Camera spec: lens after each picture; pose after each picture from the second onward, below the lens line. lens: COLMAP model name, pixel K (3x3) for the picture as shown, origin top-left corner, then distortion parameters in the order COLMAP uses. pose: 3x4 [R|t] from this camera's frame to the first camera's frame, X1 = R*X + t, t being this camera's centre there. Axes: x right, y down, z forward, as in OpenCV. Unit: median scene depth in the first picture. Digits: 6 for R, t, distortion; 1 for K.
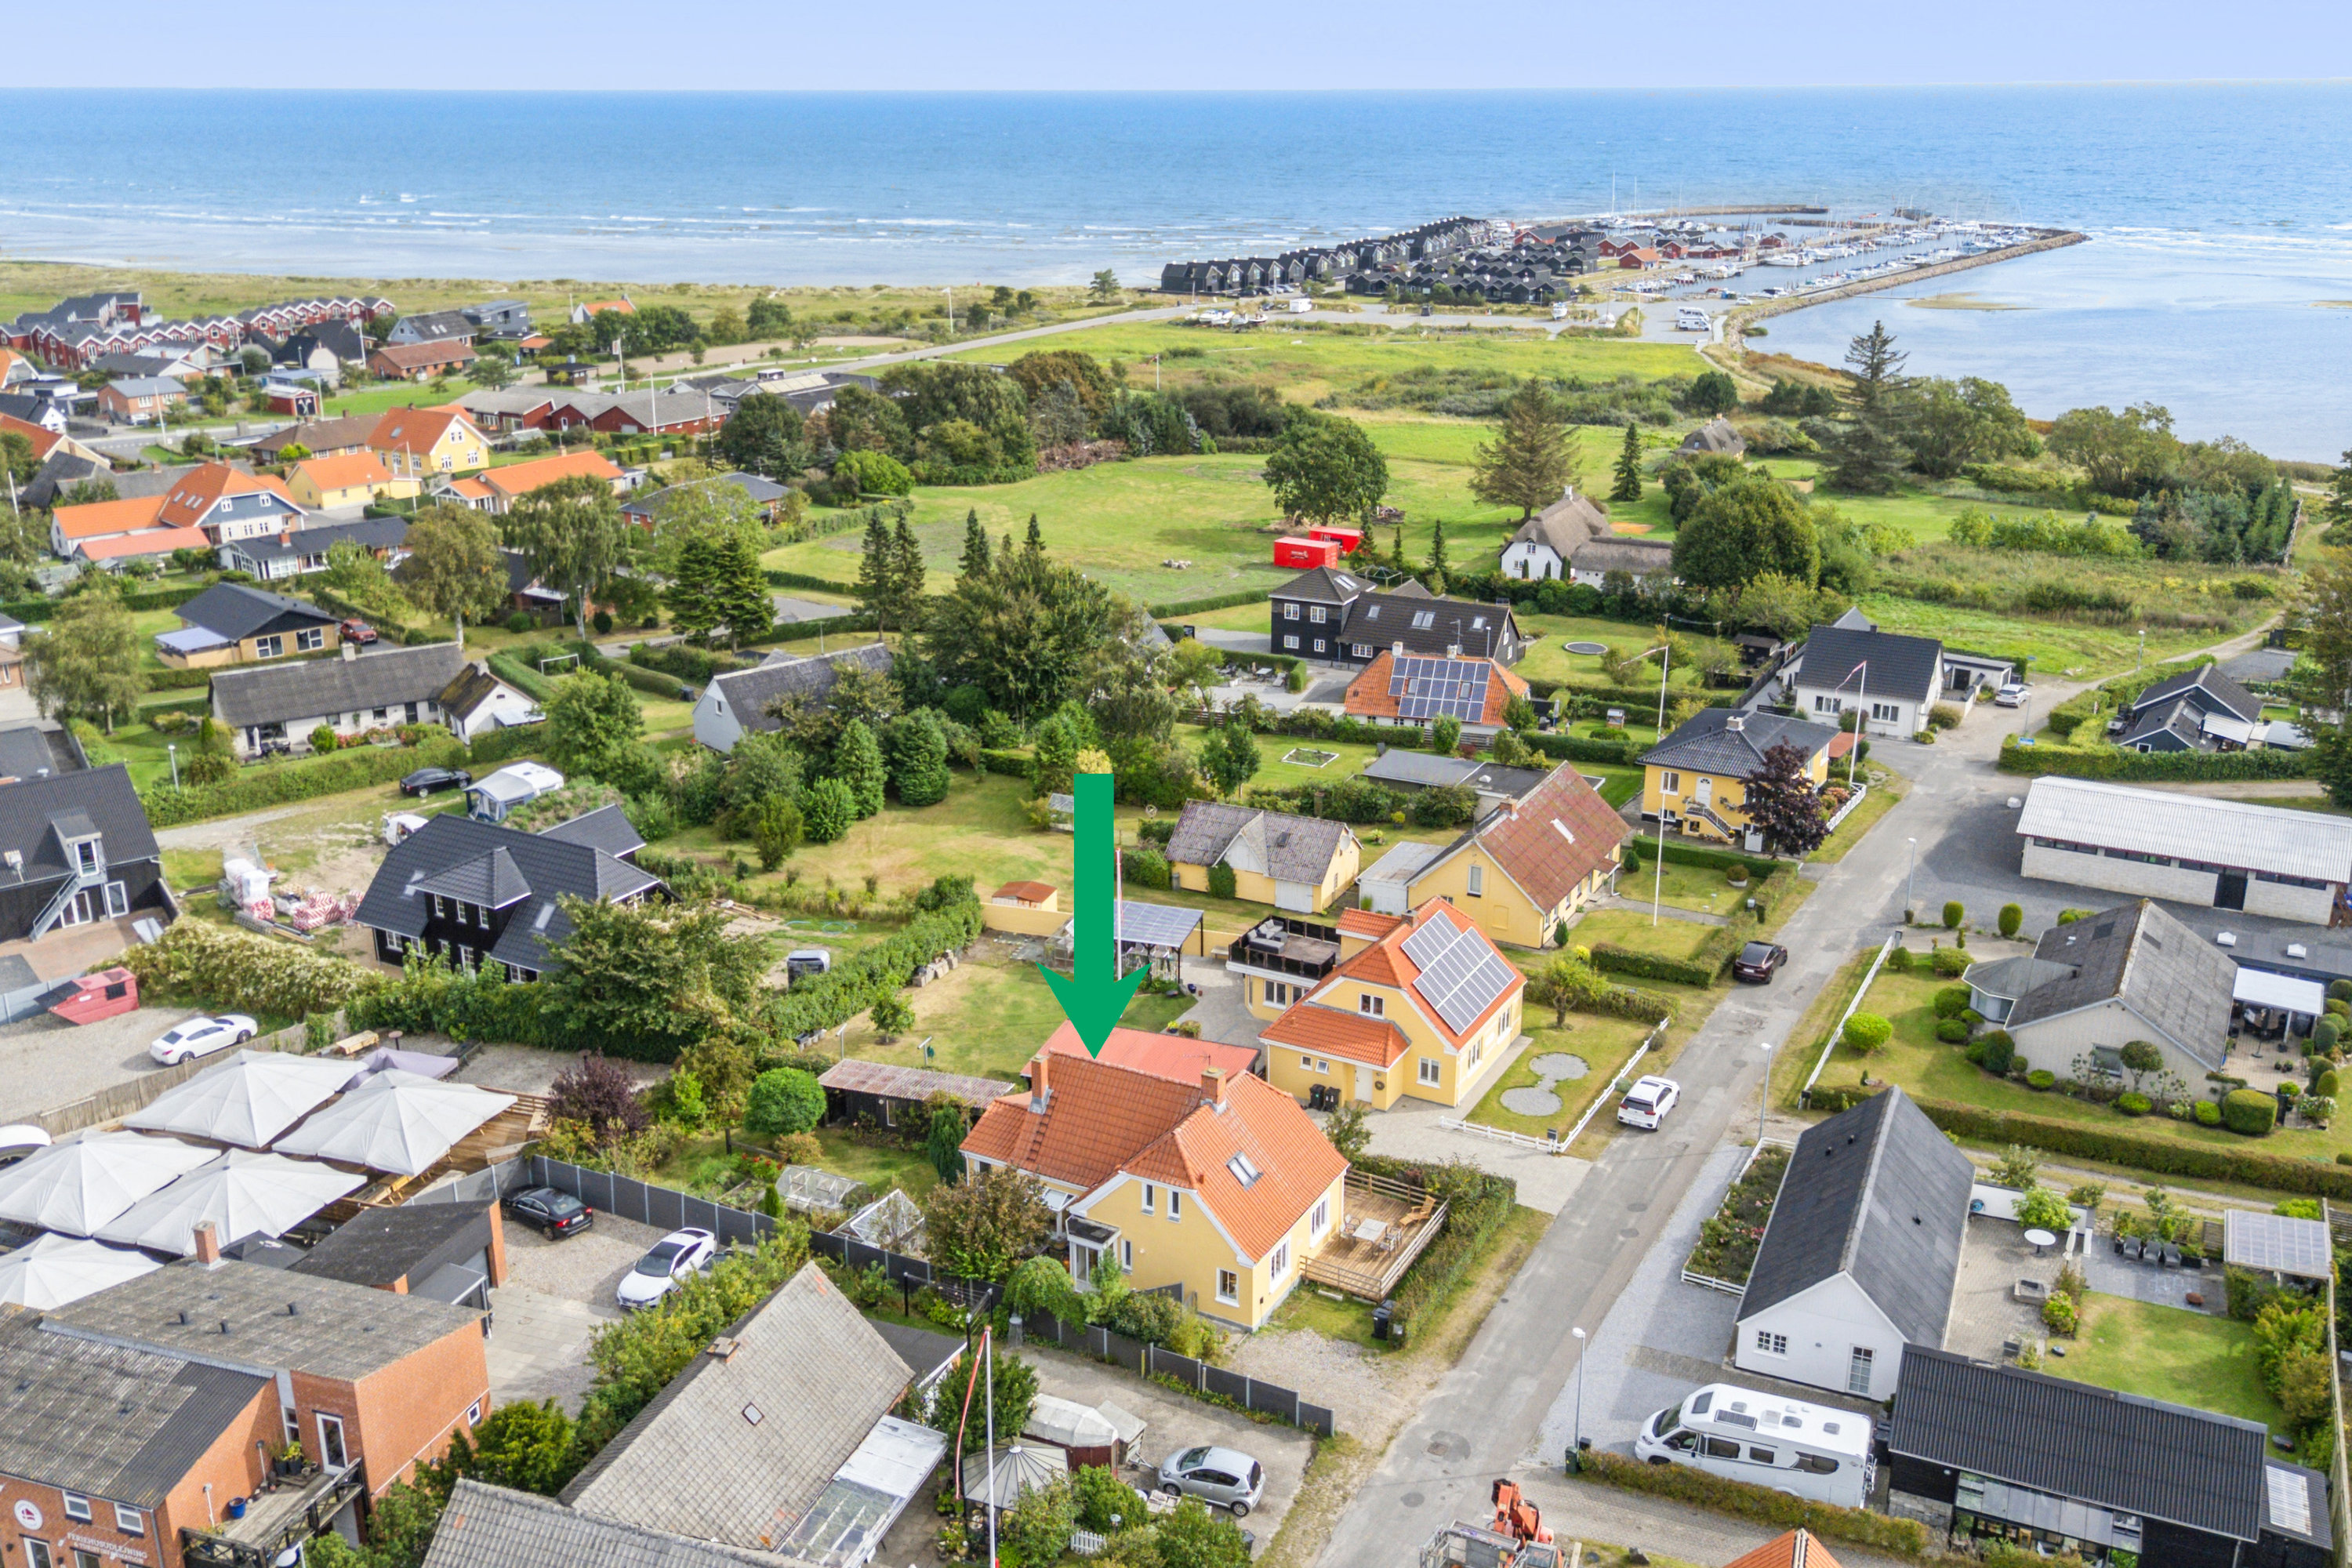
lens RADIAL K [[2046.4, 0, 1176.0], [0, 2046.4, 784.0], [0, 0, 1]] dist [0.096470, -0.120761]
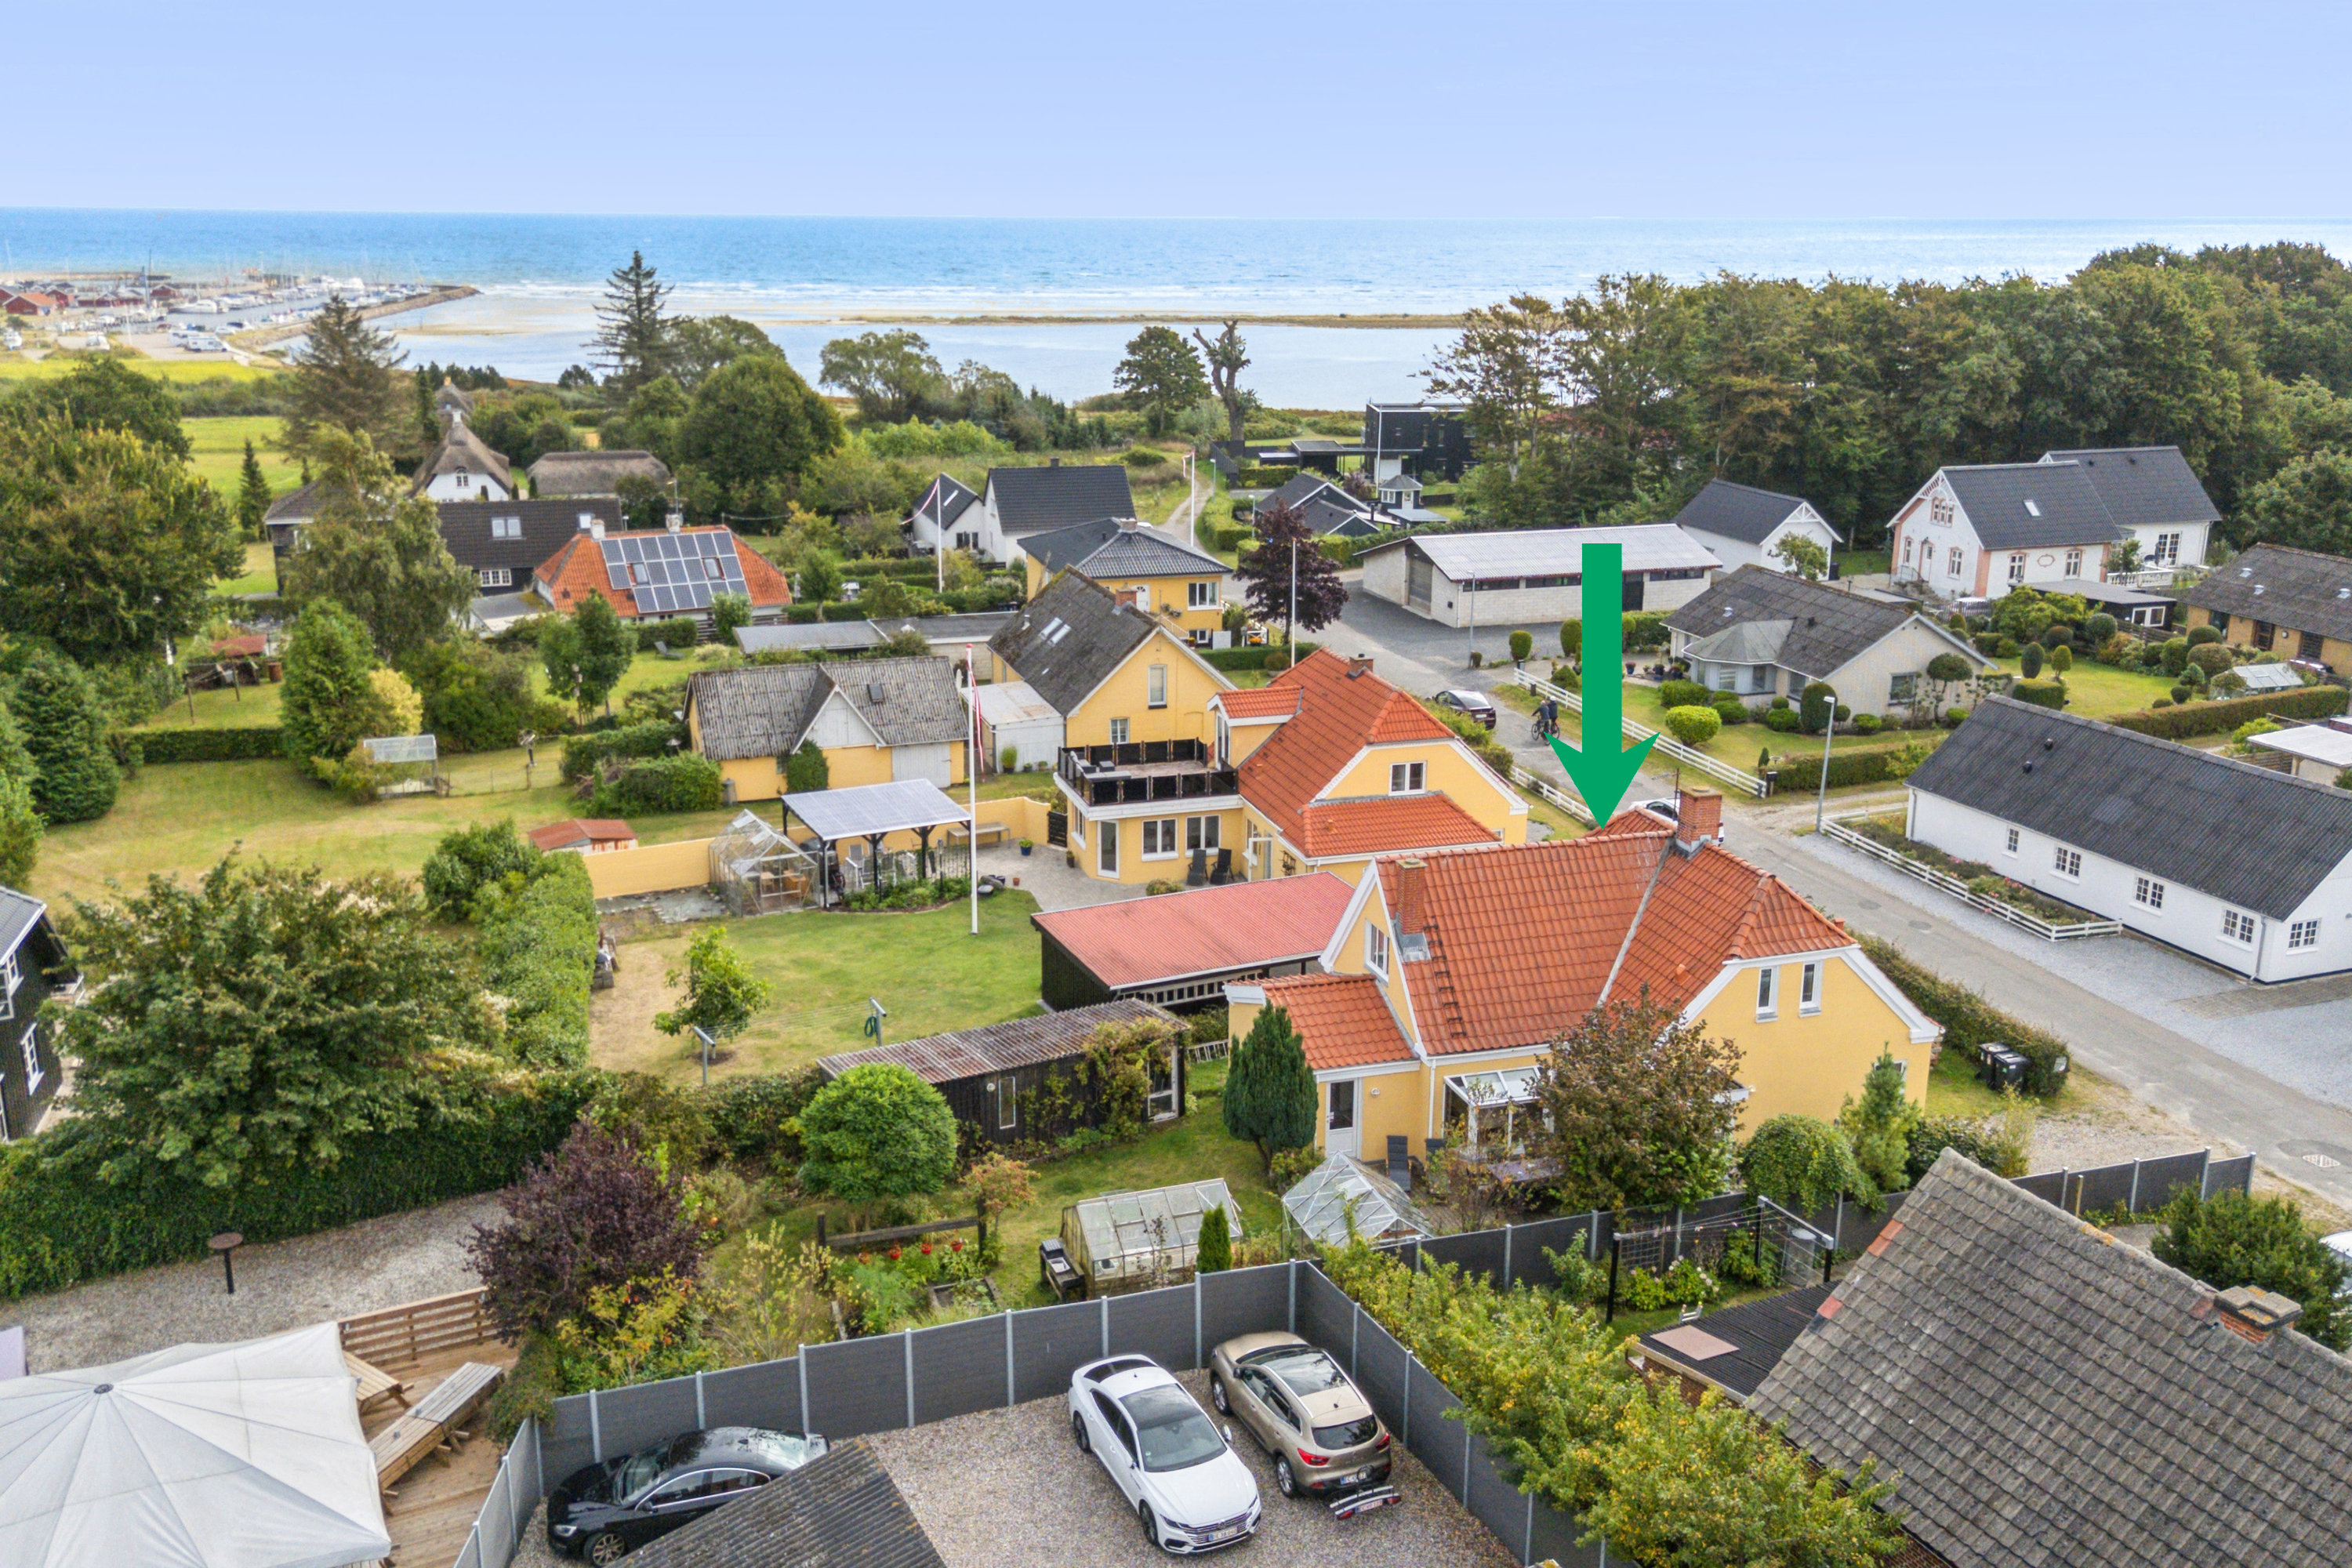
lens RADIAL K [[2046.4, 0, 1176.0], [0, 2046.4, 784.0], [0, 0, 1]] dist [0.096470, -0.120761]
pose [[0.686692, -0.185153, 0.702974, -0.361051], [0.229694, 0.972742, 0.031833, 0.057637], [-0.689706, 0.139609, 0.710503, 0.464390]]
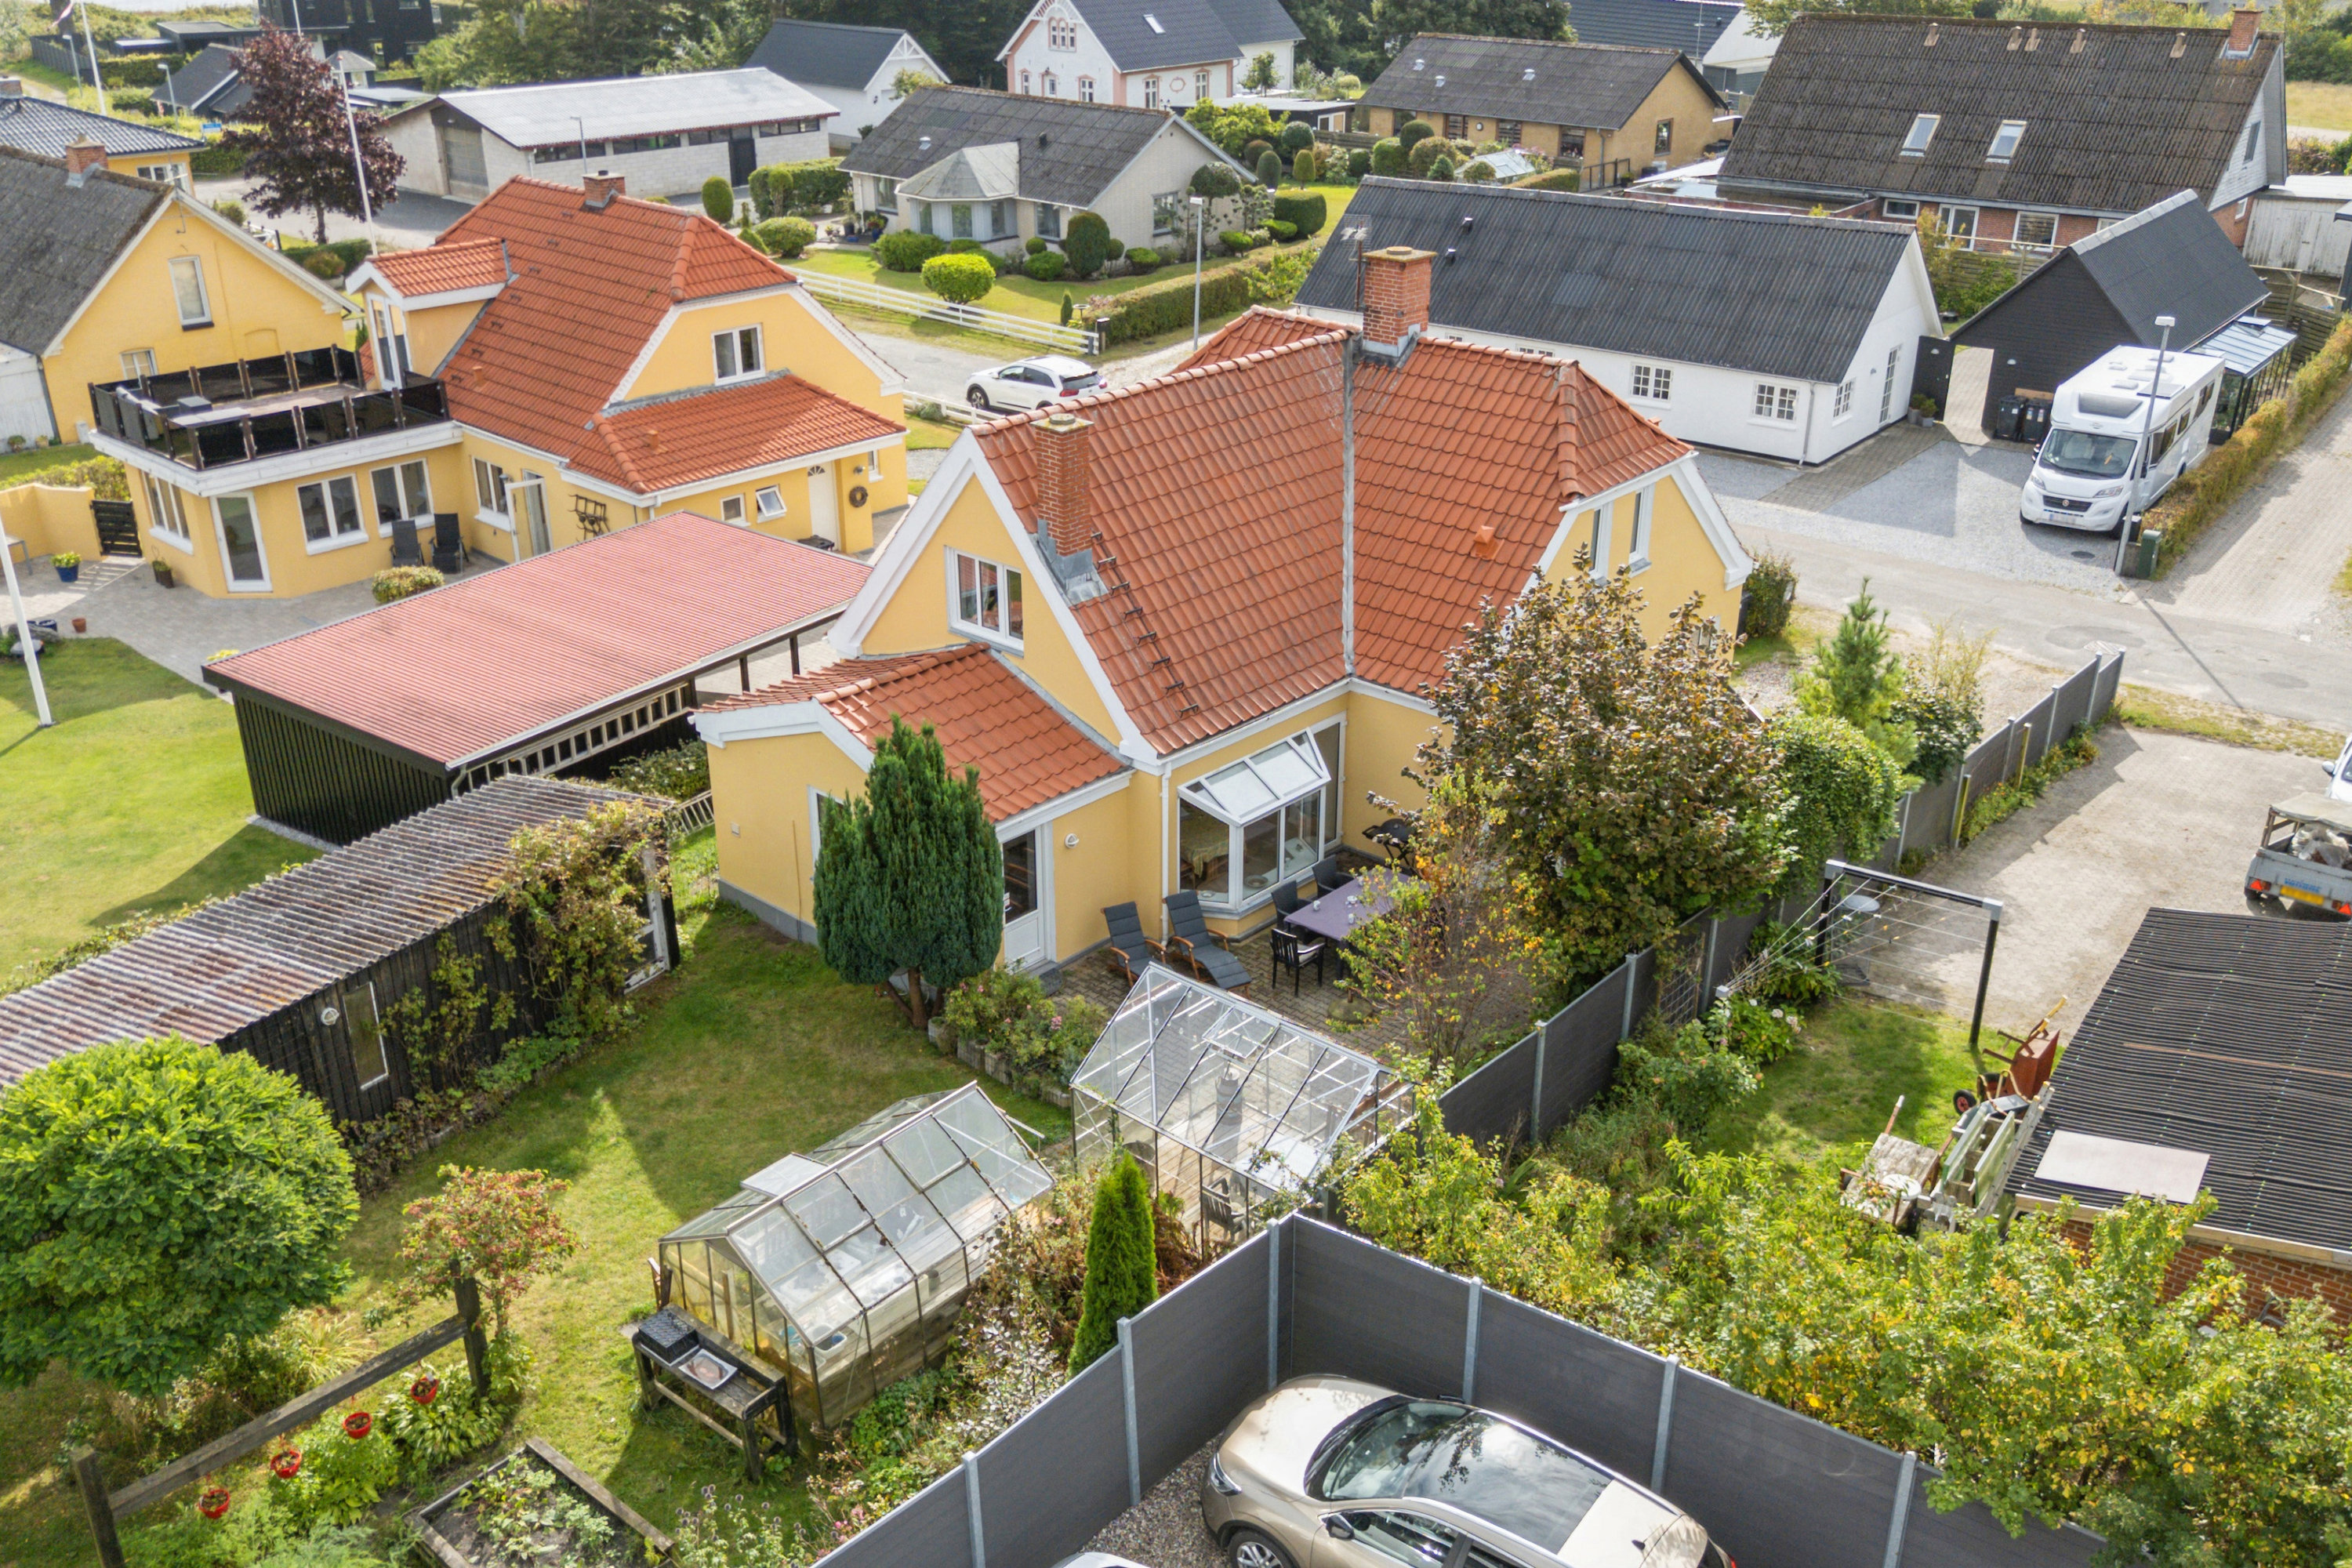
lens RADIAL K [[2046.4, 0, 1176.0], [0, 2046.4, 784.0], [0, 0, 1]] dist [0.096470, -0.120761]
pose [[0.222162, -0.399038, 0.889614, -0.257433], [0.318123, 0.892149, 0.320731, 0.064146], [-0.921652, 0.211753, 0.325145, 0.646984]]
